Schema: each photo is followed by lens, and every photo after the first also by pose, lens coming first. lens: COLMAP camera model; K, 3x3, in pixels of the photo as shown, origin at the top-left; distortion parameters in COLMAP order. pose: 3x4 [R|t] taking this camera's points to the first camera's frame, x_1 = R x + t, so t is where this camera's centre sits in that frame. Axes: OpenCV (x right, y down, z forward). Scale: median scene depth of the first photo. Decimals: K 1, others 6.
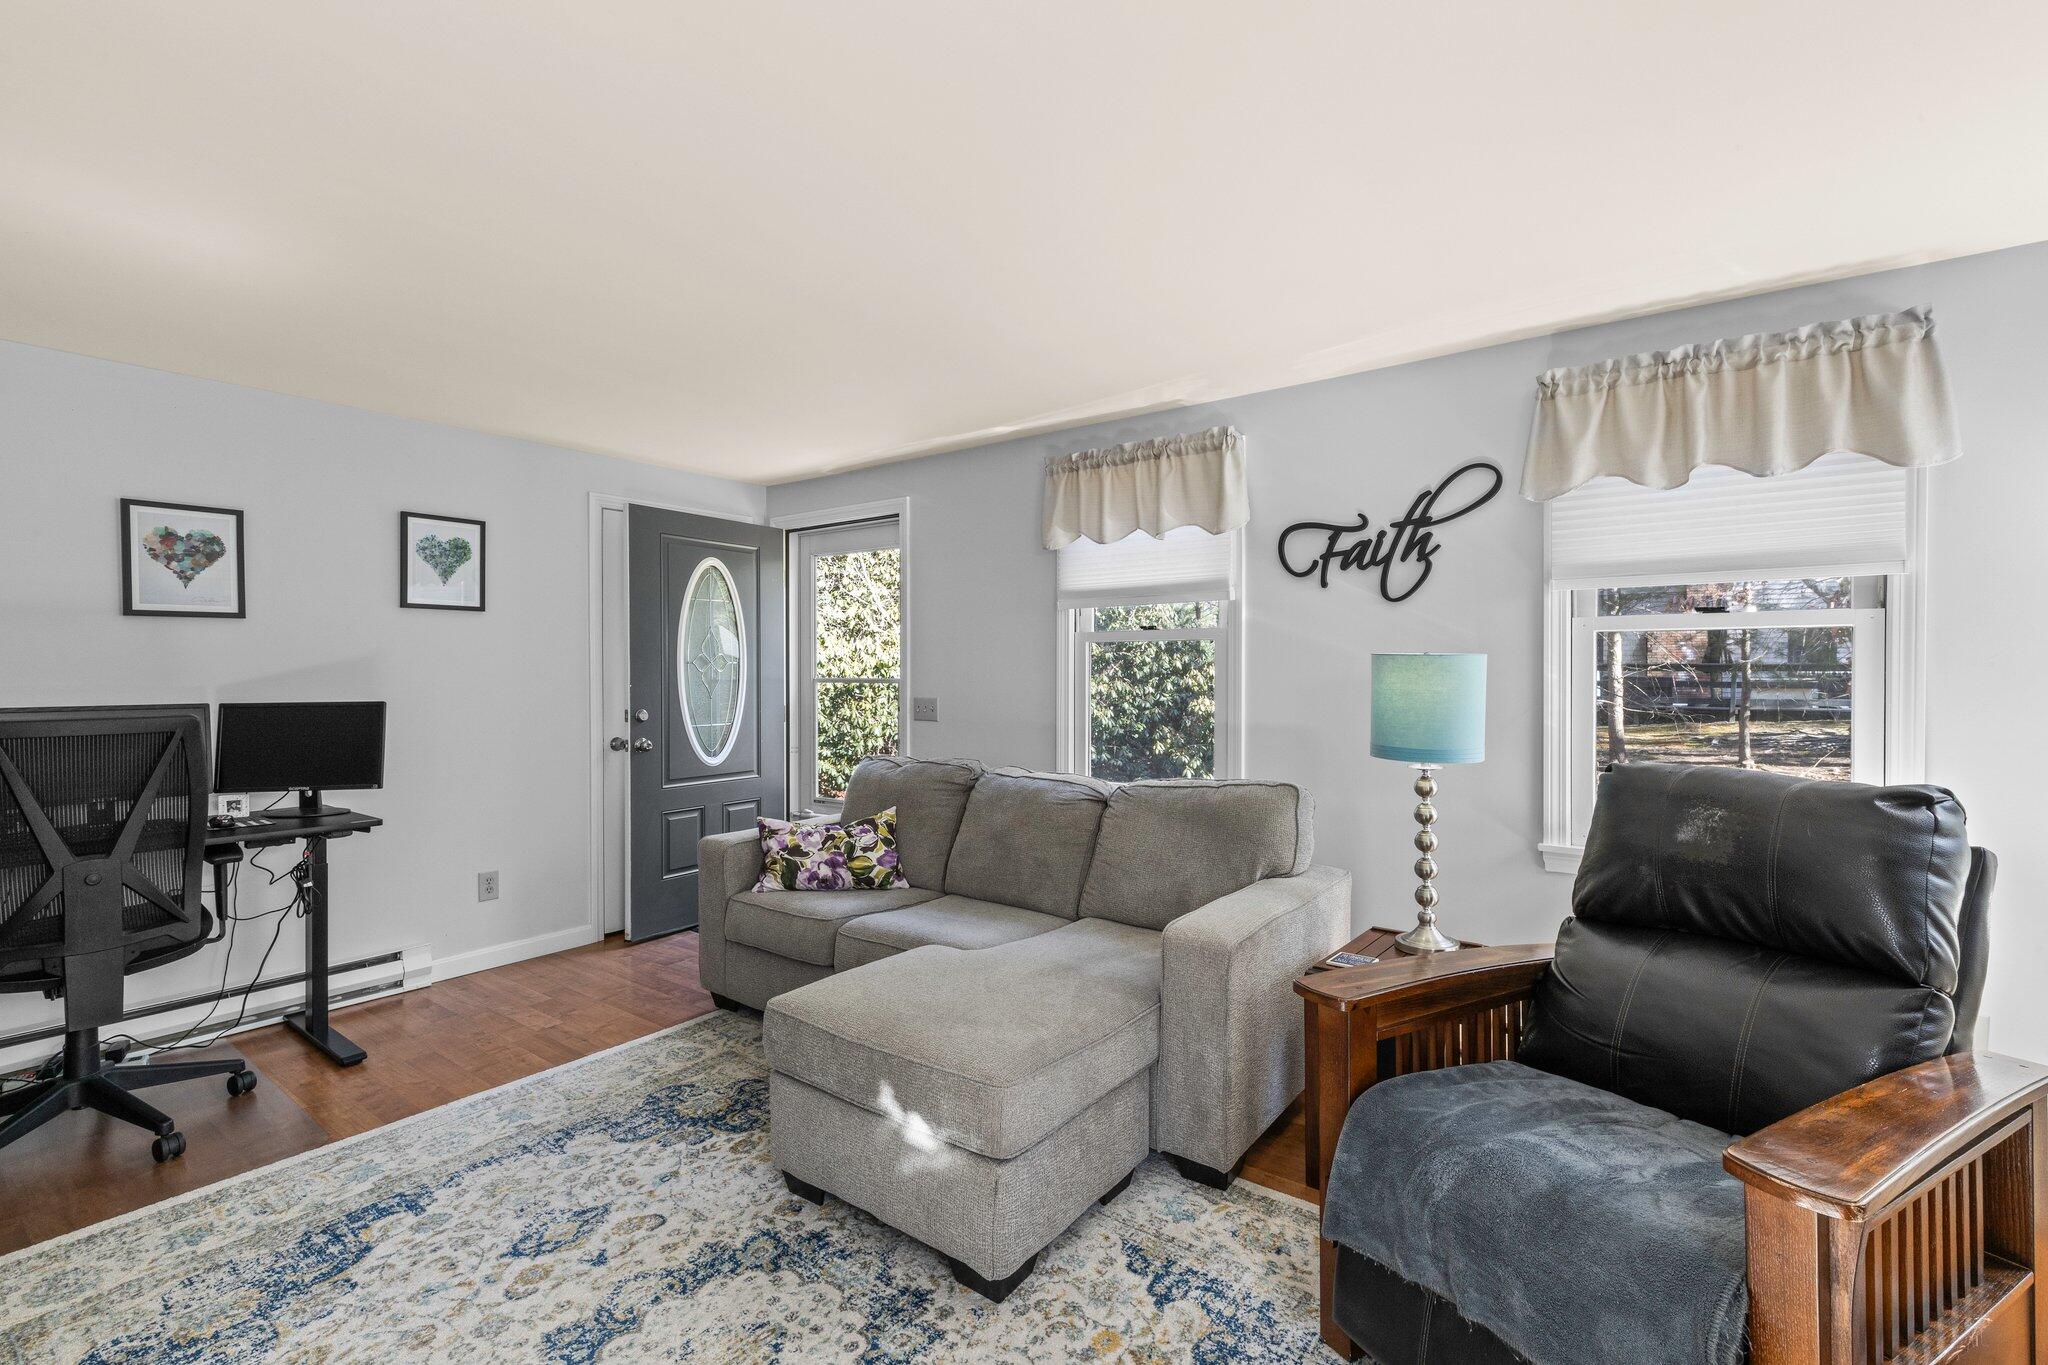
lens RADIAL K [[922.2, 0, 1027.7], [0, 922.2, 676.1], [0, 0, 1]] dist [0.001723, -0.000227]
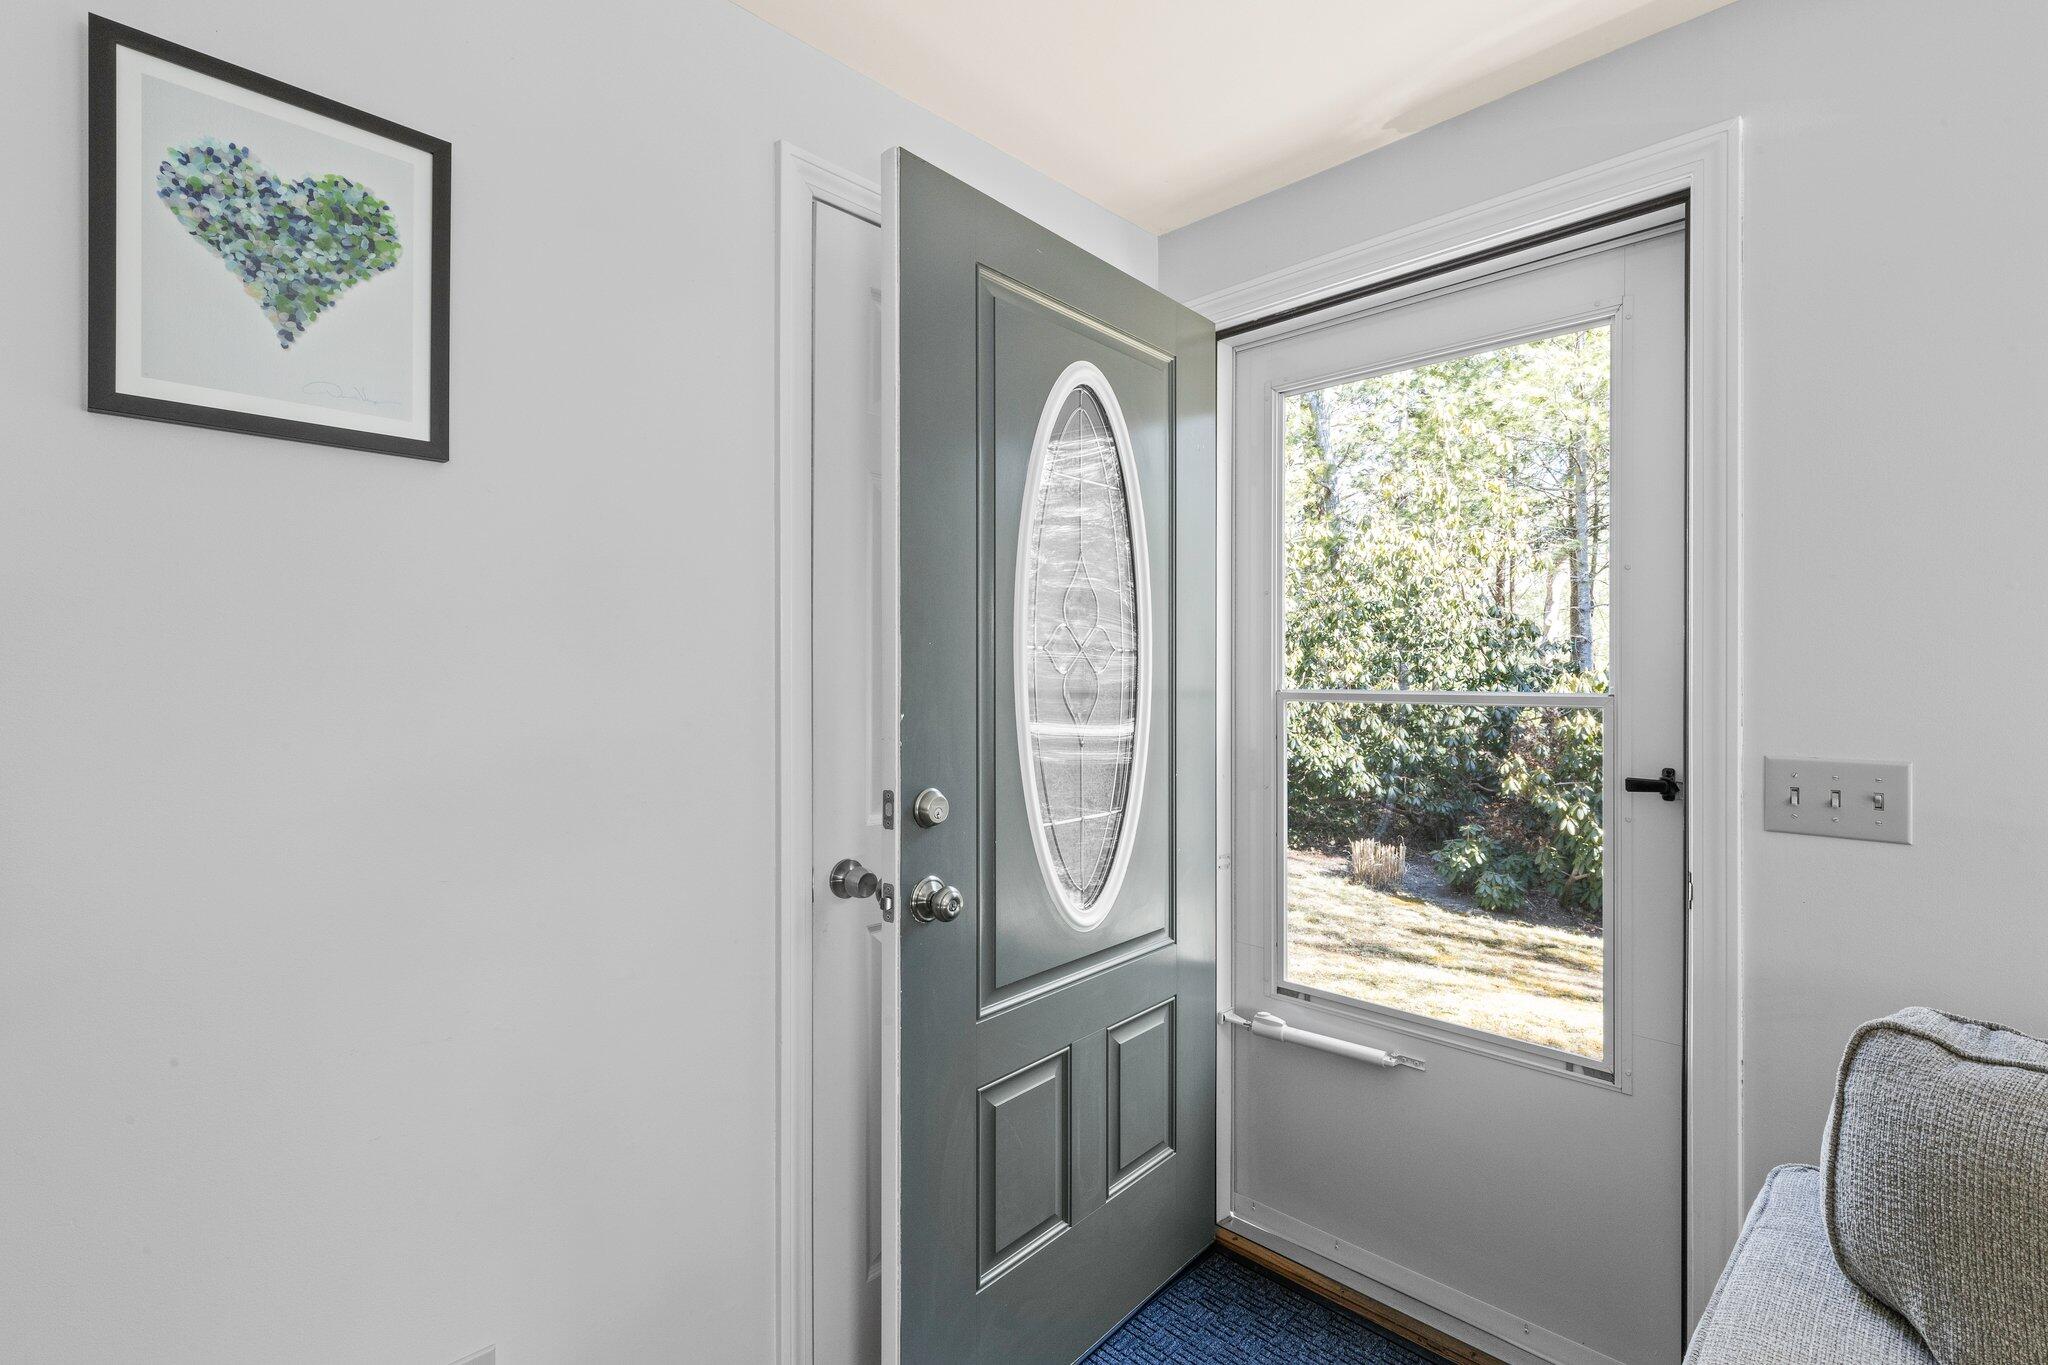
lens RADIAL K [[922.2, 0, 1022.5], [0, 922.2, 677.9], [0, 0, 1]] dist [0.001723, -0.000227]
pose [[0.992358, 0.001011, -0.123389, -0.337042], [-0.001362, 0.999995, -0.002758, -0.002267], [0.123386, 0.002905, 0.992355, 0.660416]]
